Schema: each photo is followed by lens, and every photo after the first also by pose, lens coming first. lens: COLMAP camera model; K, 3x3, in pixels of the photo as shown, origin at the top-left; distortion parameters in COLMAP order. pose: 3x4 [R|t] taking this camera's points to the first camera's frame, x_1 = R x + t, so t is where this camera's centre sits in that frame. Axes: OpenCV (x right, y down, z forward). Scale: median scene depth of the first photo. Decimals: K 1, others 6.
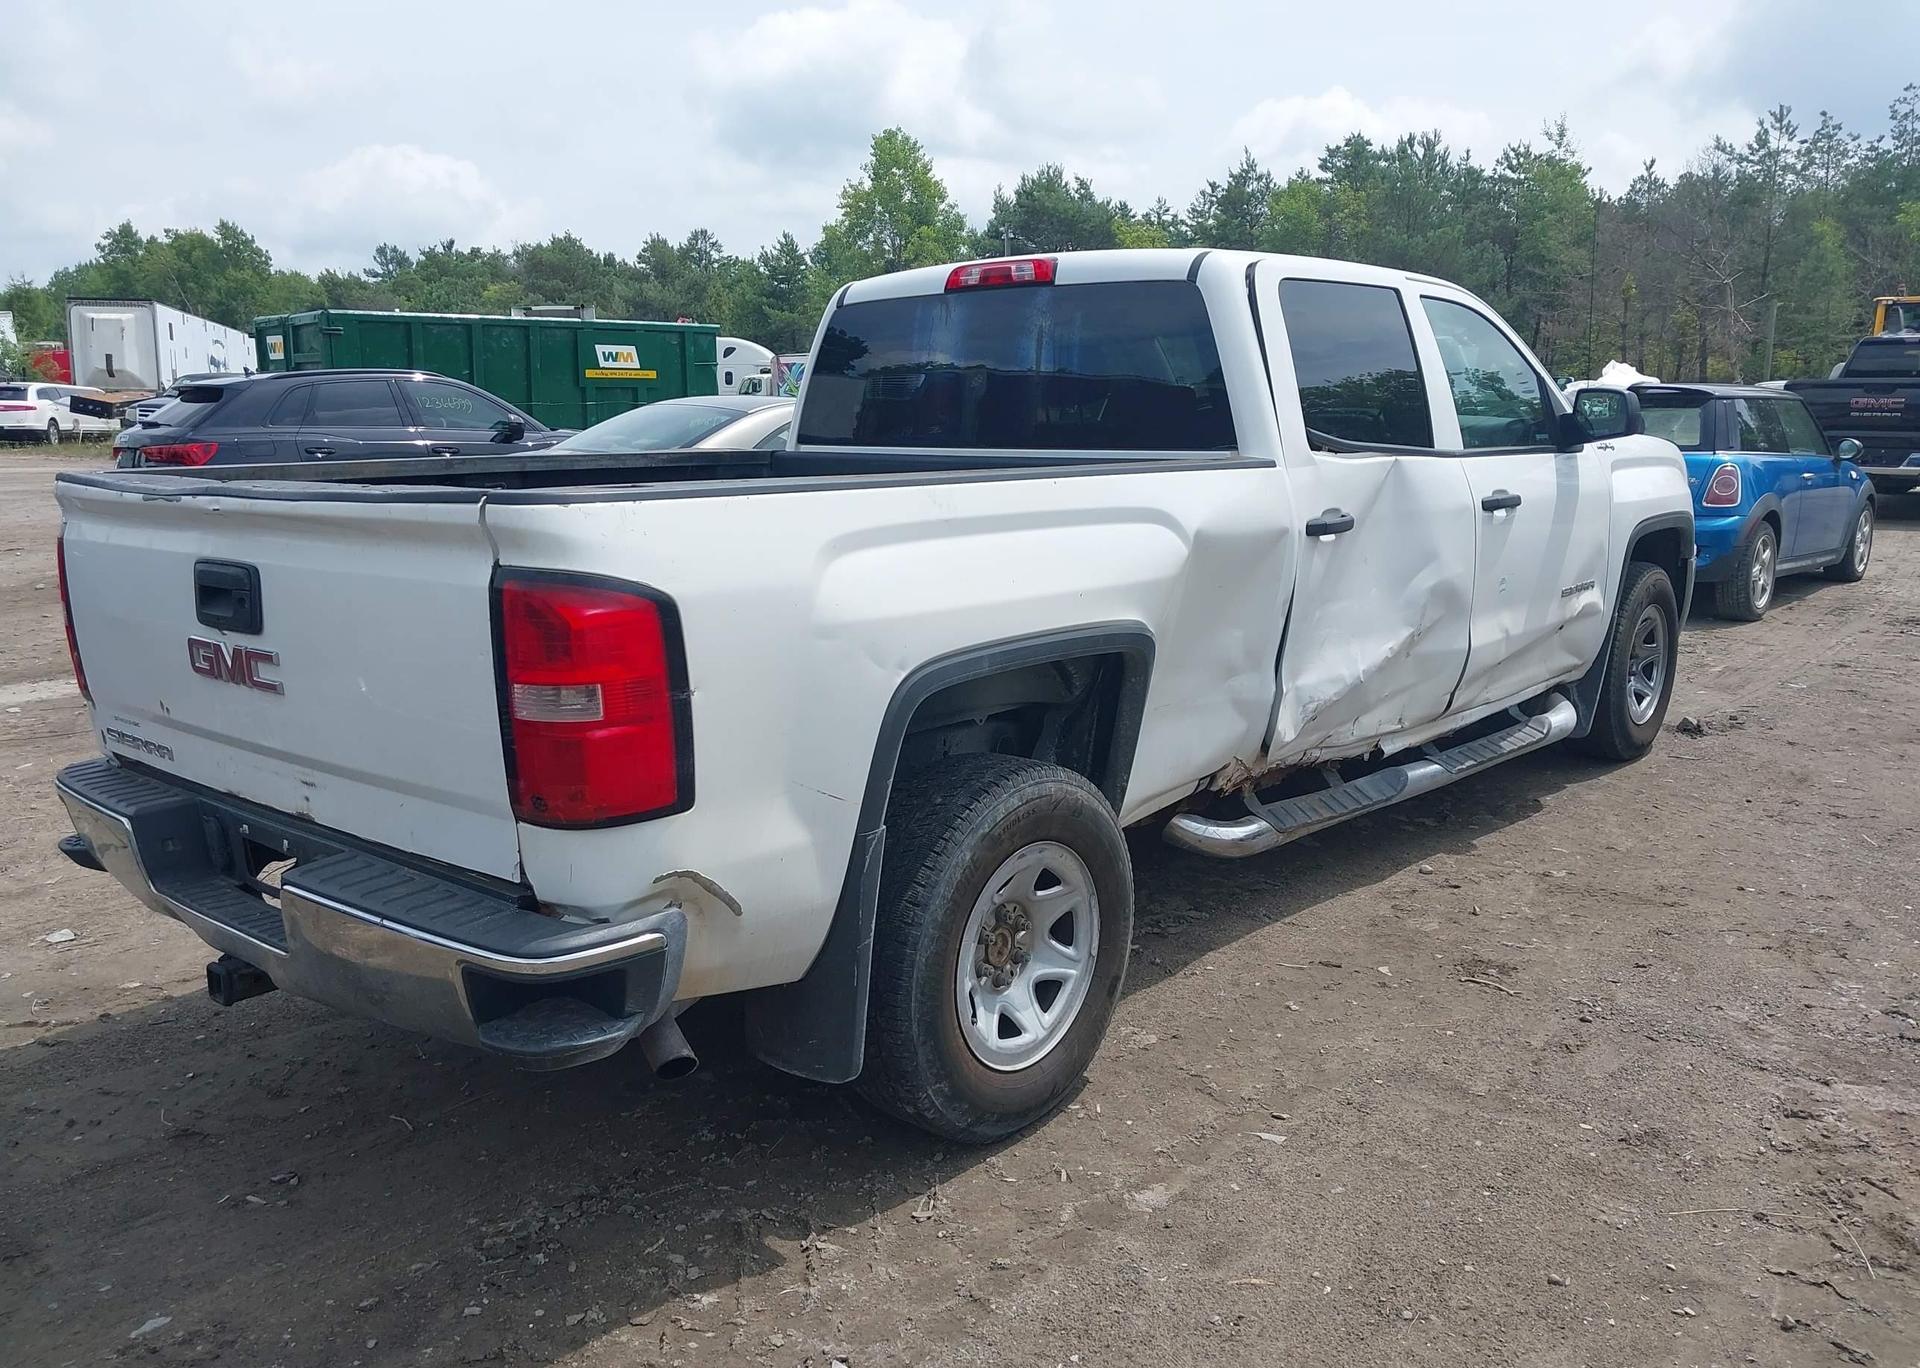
lens RADIAL K [[1532.1, 0, 960.0], [0, 1532.1, 684.0], [0, 0, 1]] dist [0.042436, -0.056664]
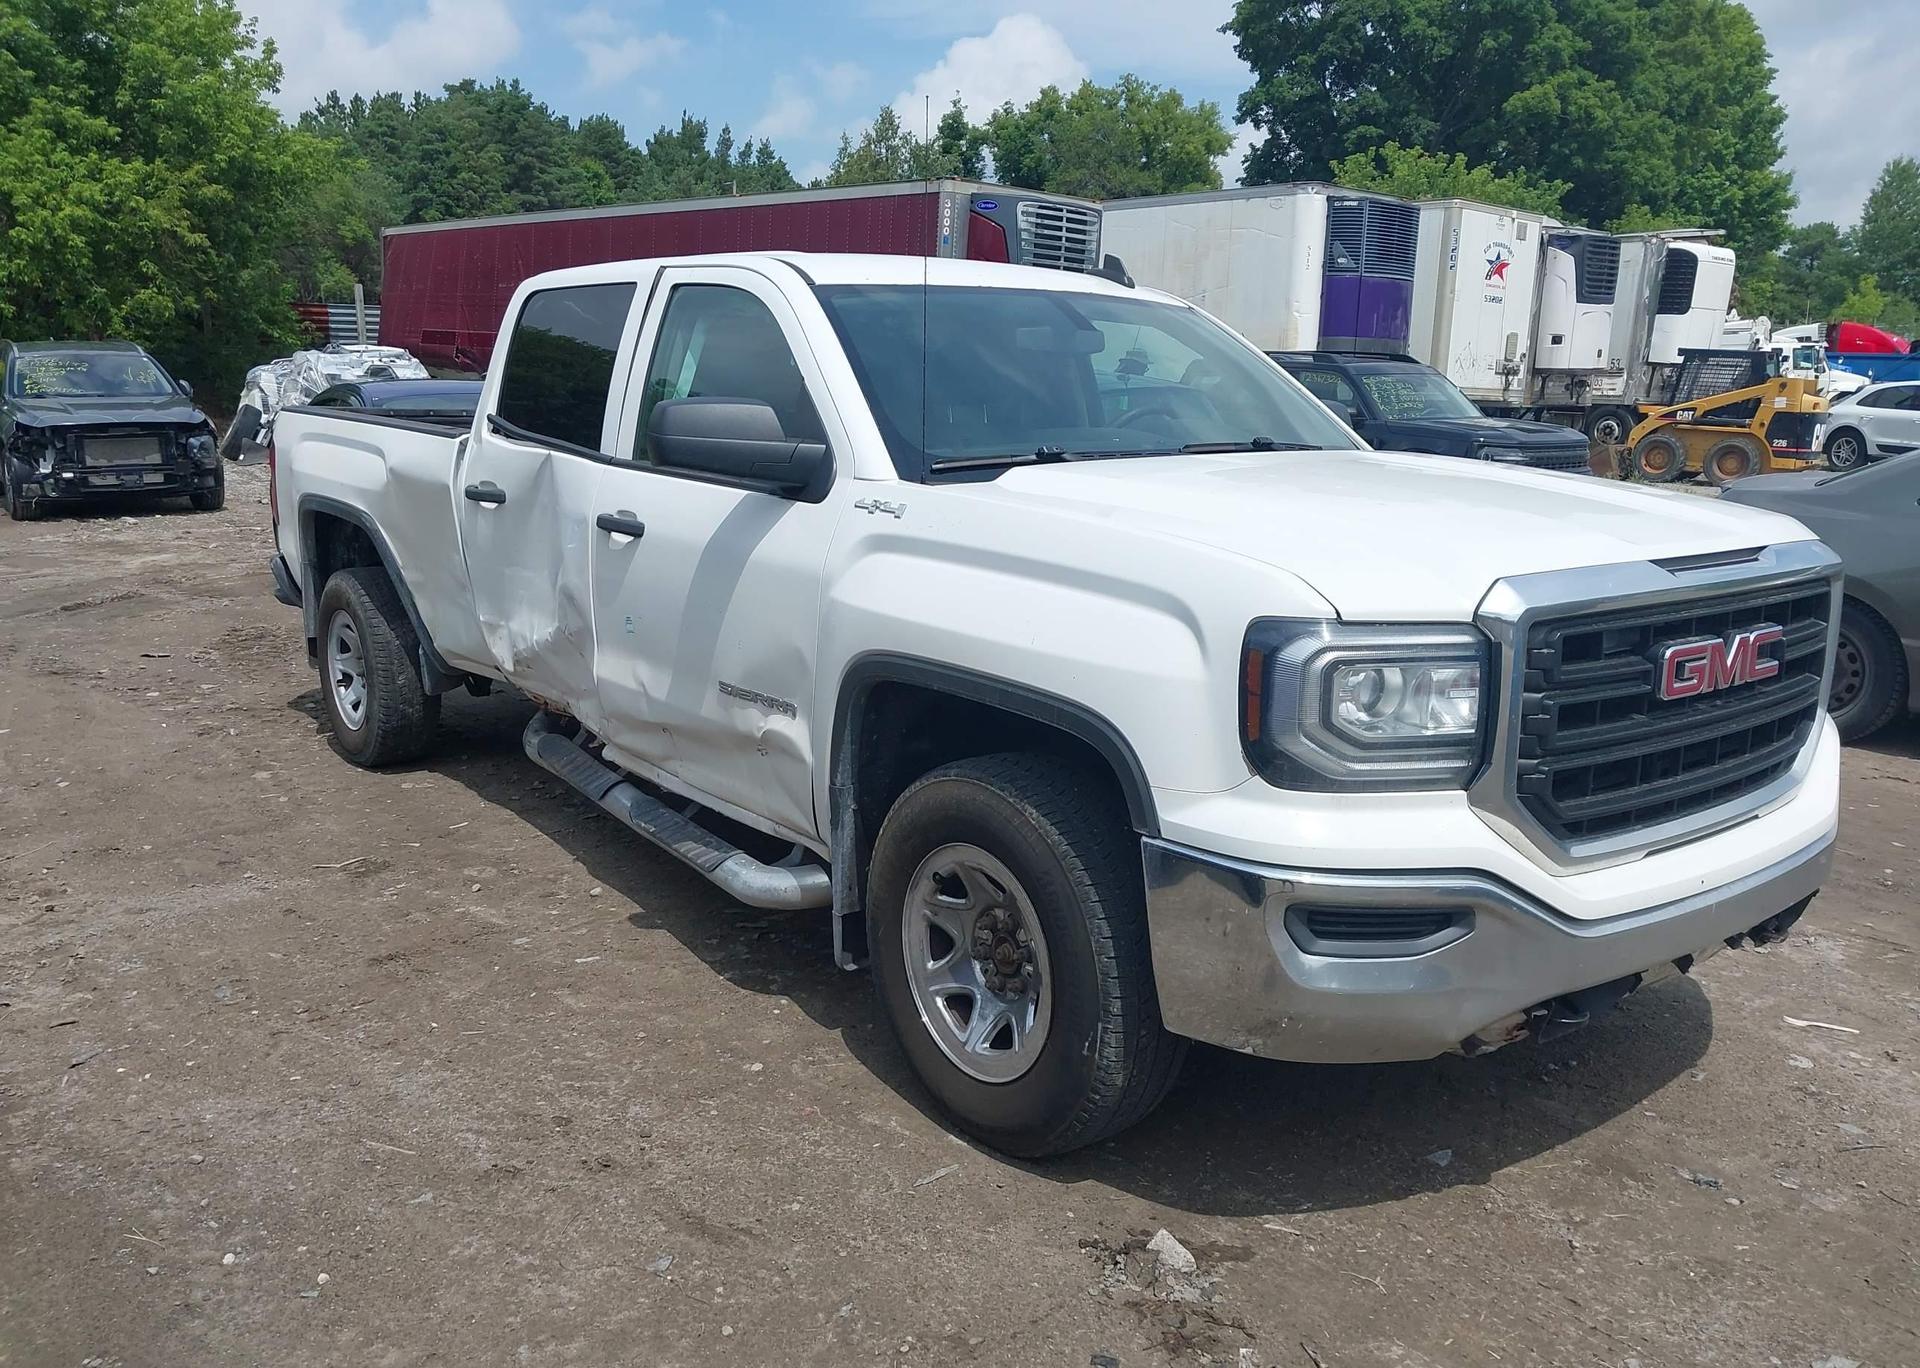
lens RADIAL K [[1532.1, 0, 960.0], [0, 1532.1, 684.0], [0, 0, 1]] dist [0.042436, -0.056664]
pose [[-0.186258, 0.201745, -0.961565, 1.215025], [-0.202122, 0.949889, 0.238447, -0.290050], [0.961486, 0.238766, -0.136148, 1.387608]]
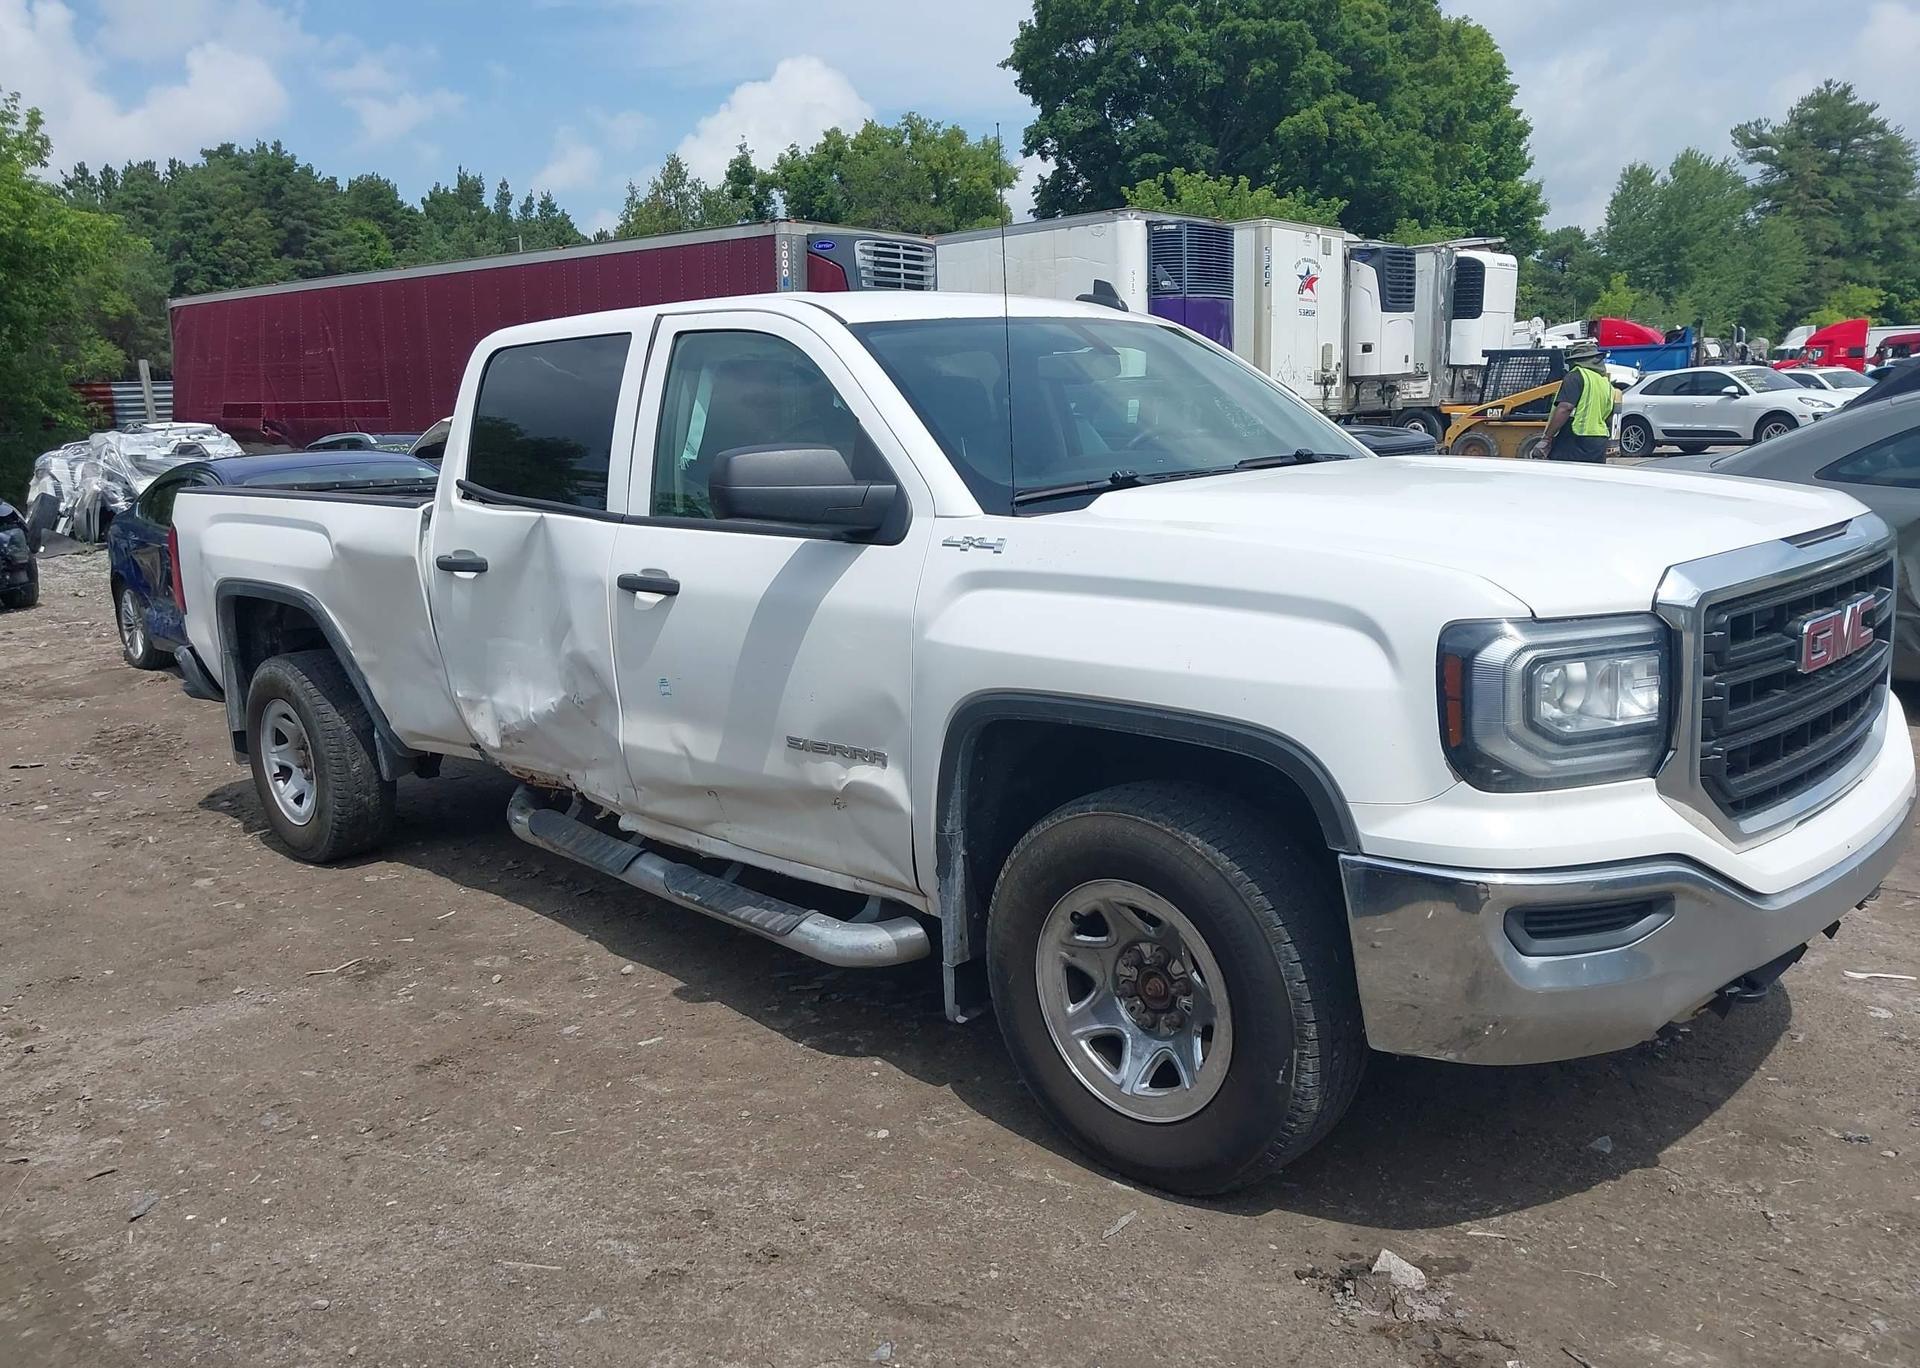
lens RADIAL K [[1532.1, 0, 960.0], [0, 1532.1, 684.0], [0, 0, 1]] dist [0.042436, -0.056664]
pose [[-0.056400, 0.189045, -0.980347, 1.213696], [-0.148010, 0.969478, 0.195464, -0.263637], [0.987376, 0.156126, -0.026698, 1.256664]]
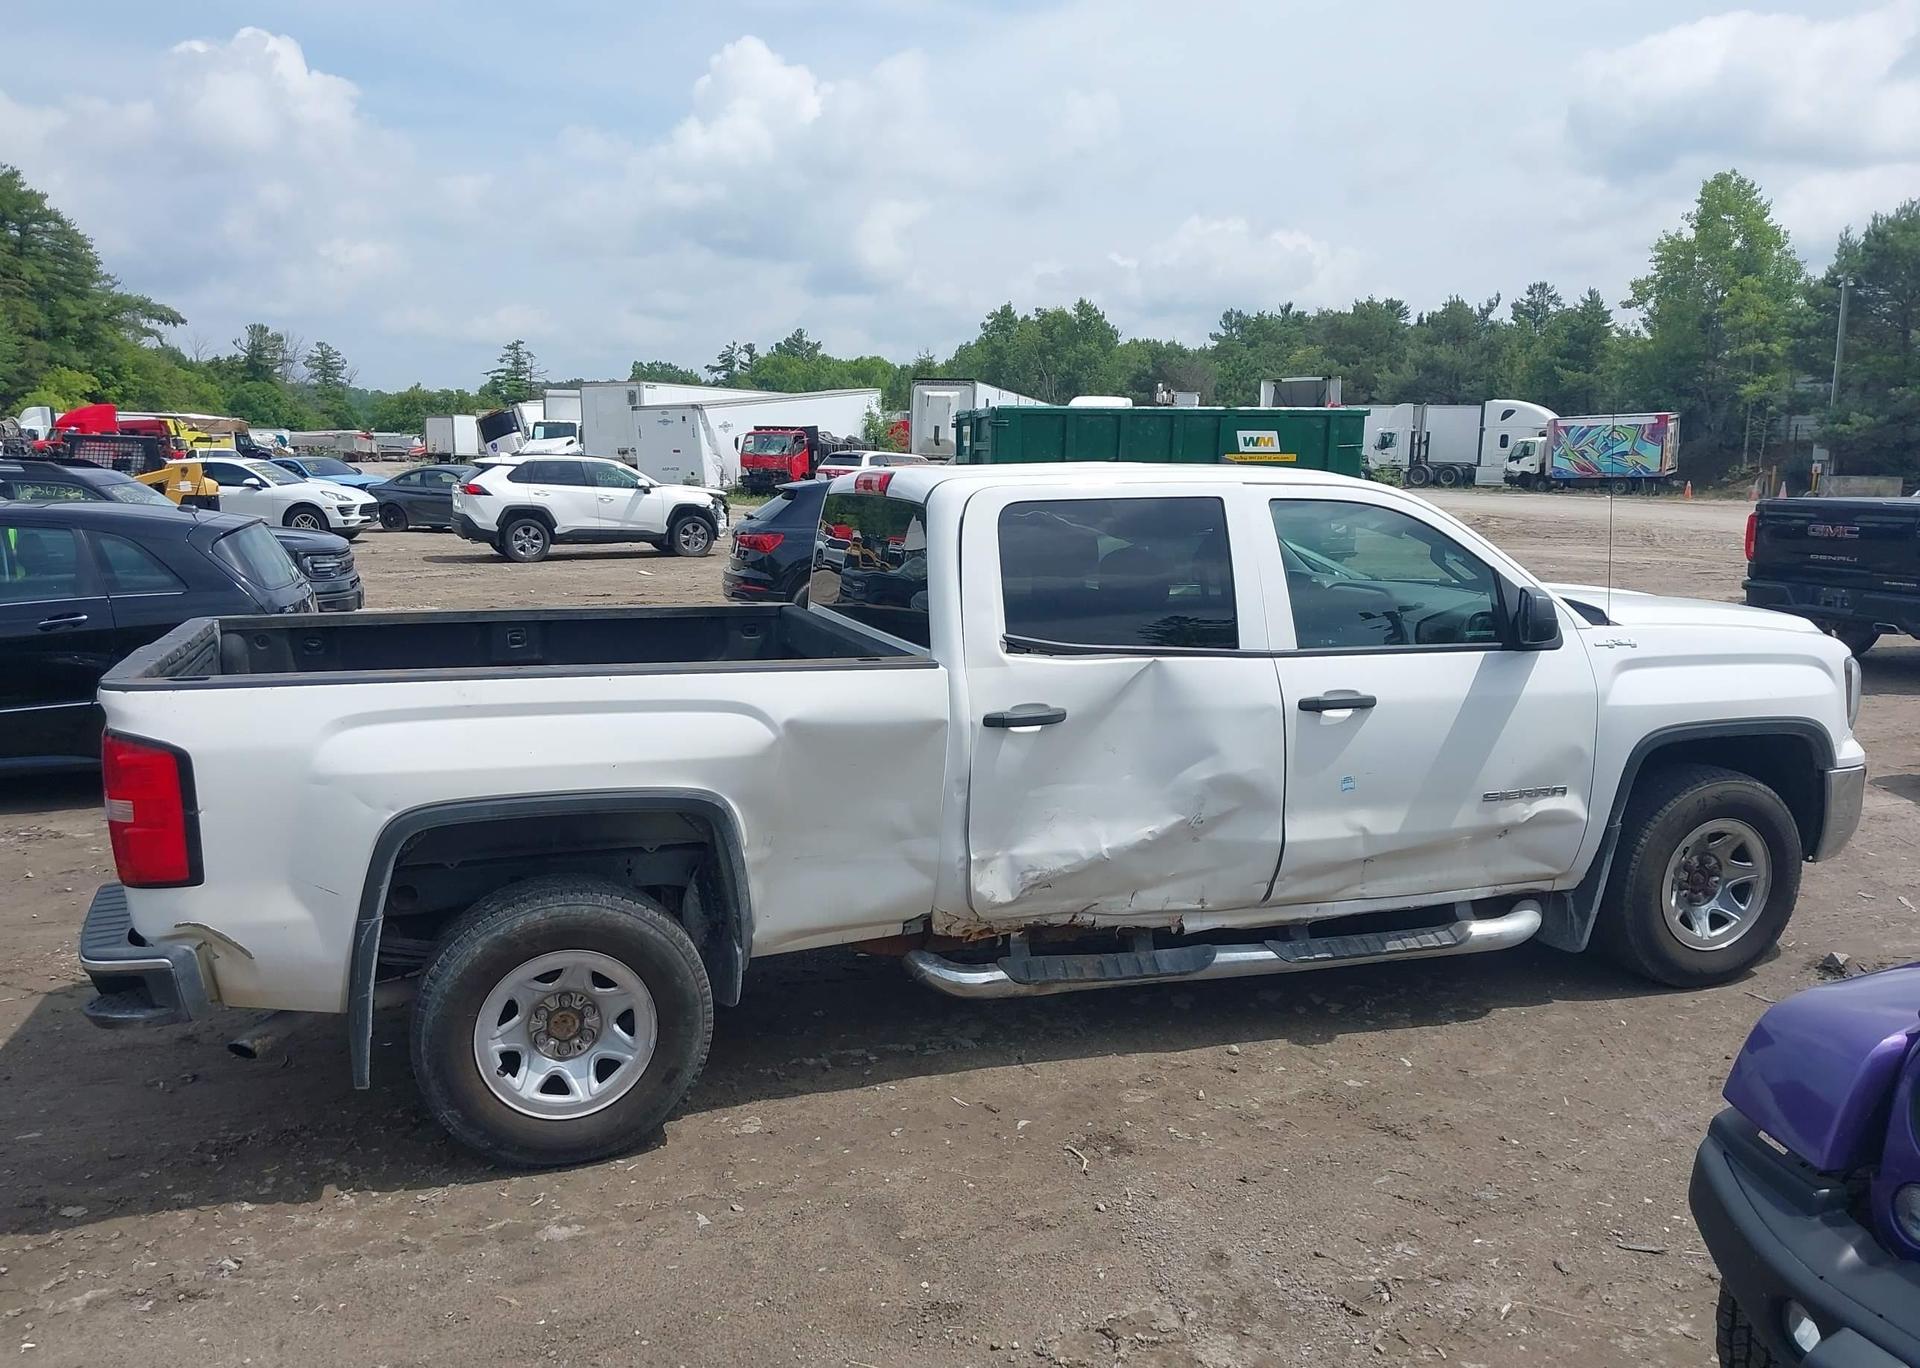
lens RADIAL K [[1532.1, 0, 960.0], [0, 1532.1, 684.0], [0, 0, 1]] dist [0.042436, -0.056664]
pose [[0.856408, 0.087273, -0.508869, 0.683665], [-0.103236, 0.994652, -0.003155, -0.106437], [0.505873, 0.055236, 0.860838, 0.009801]]
